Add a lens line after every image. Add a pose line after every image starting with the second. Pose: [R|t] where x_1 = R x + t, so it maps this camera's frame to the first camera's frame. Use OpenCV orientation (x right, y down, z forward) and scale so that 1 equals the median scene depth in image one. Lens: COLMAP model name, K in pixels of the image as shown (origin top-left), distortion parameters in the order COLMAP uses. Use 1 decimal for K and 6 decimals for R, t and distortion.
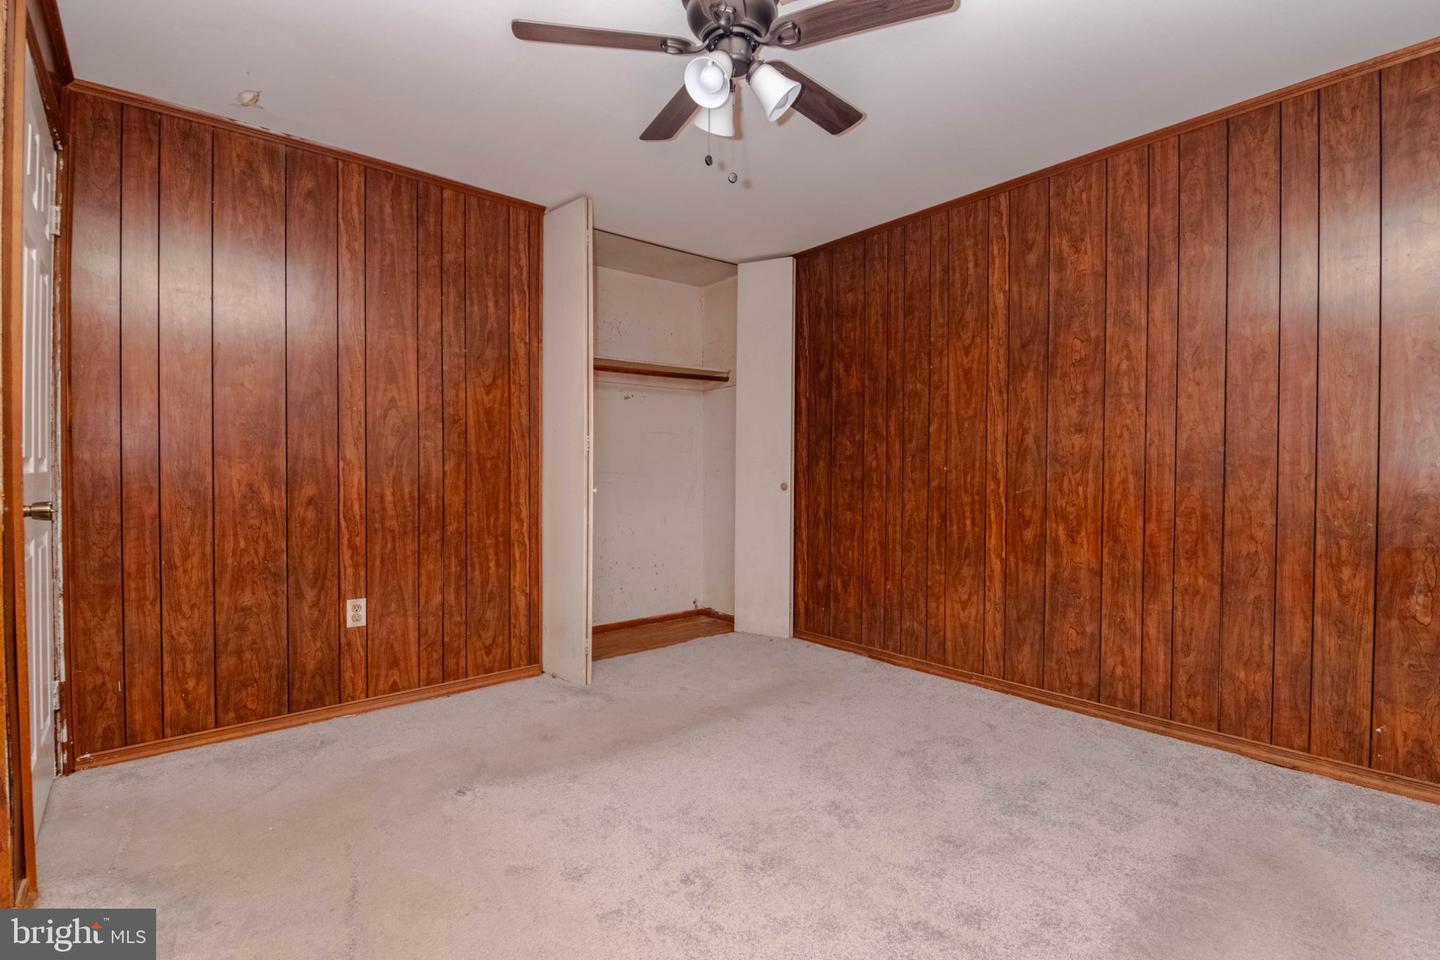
lens RADIAL K [[679.4, 0, 726.9], [0, 679.4, 476.3], [0, 0, 1]] dist [-0.002464, -0.007650]
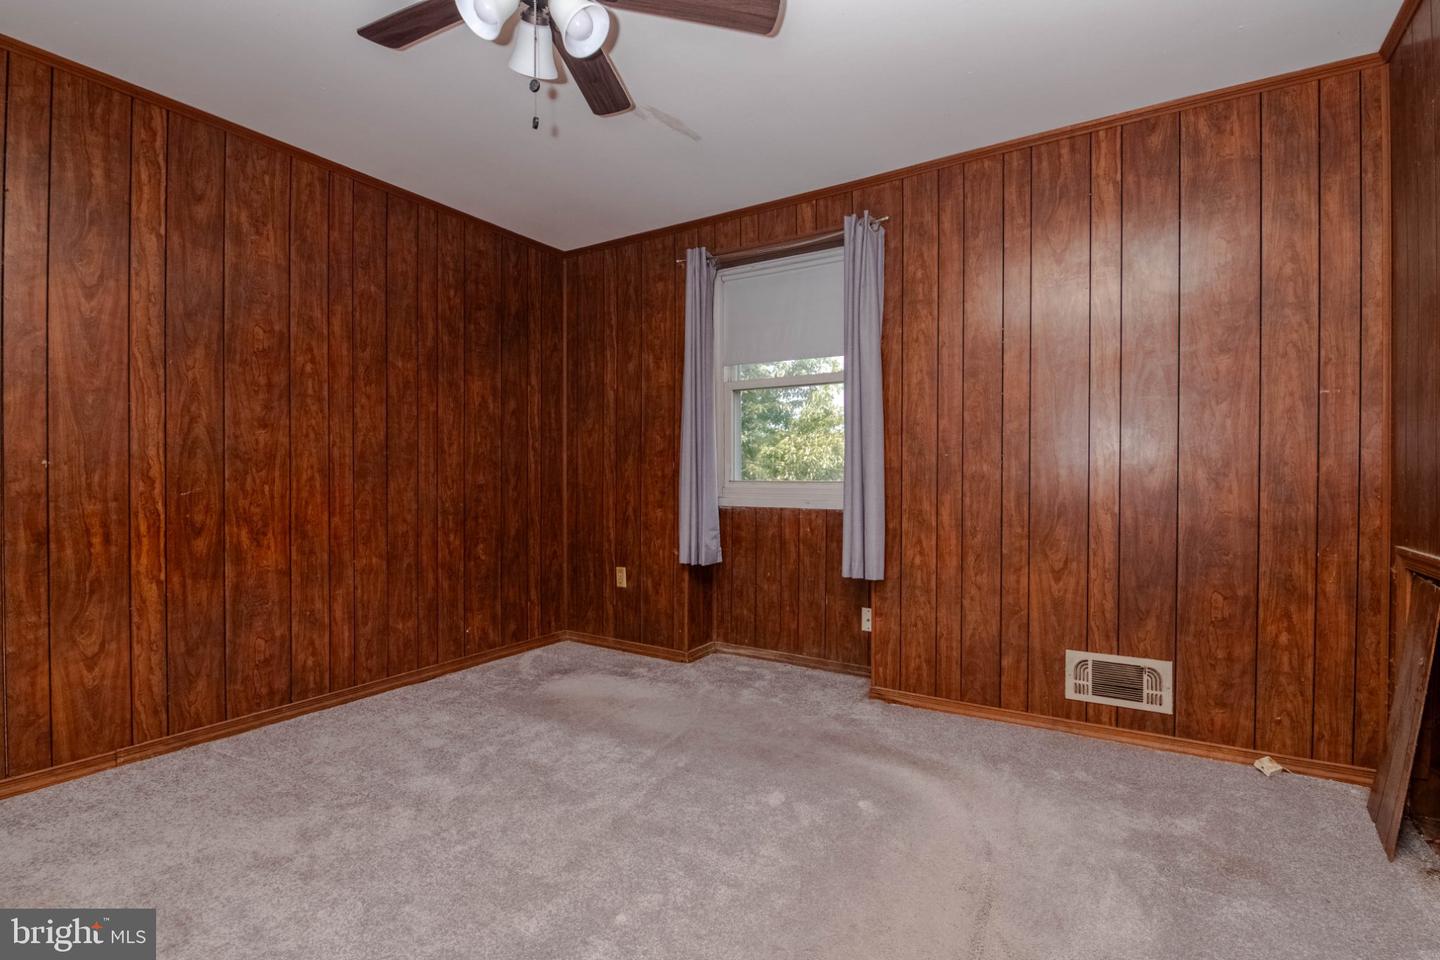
lens RADIAL K [[679.4, 0, 721.4], [0, 679.4, 480.4], [0, 0, 1]] dist [-0.002464, -0.007650]
pose [[-0.321830, -0.006243, 0.946777, -0.518649], [0.003756, 0.999962, 0.007870, 0.002978], [-0.946790, 0.006089, -0.321794, 0.635610]]
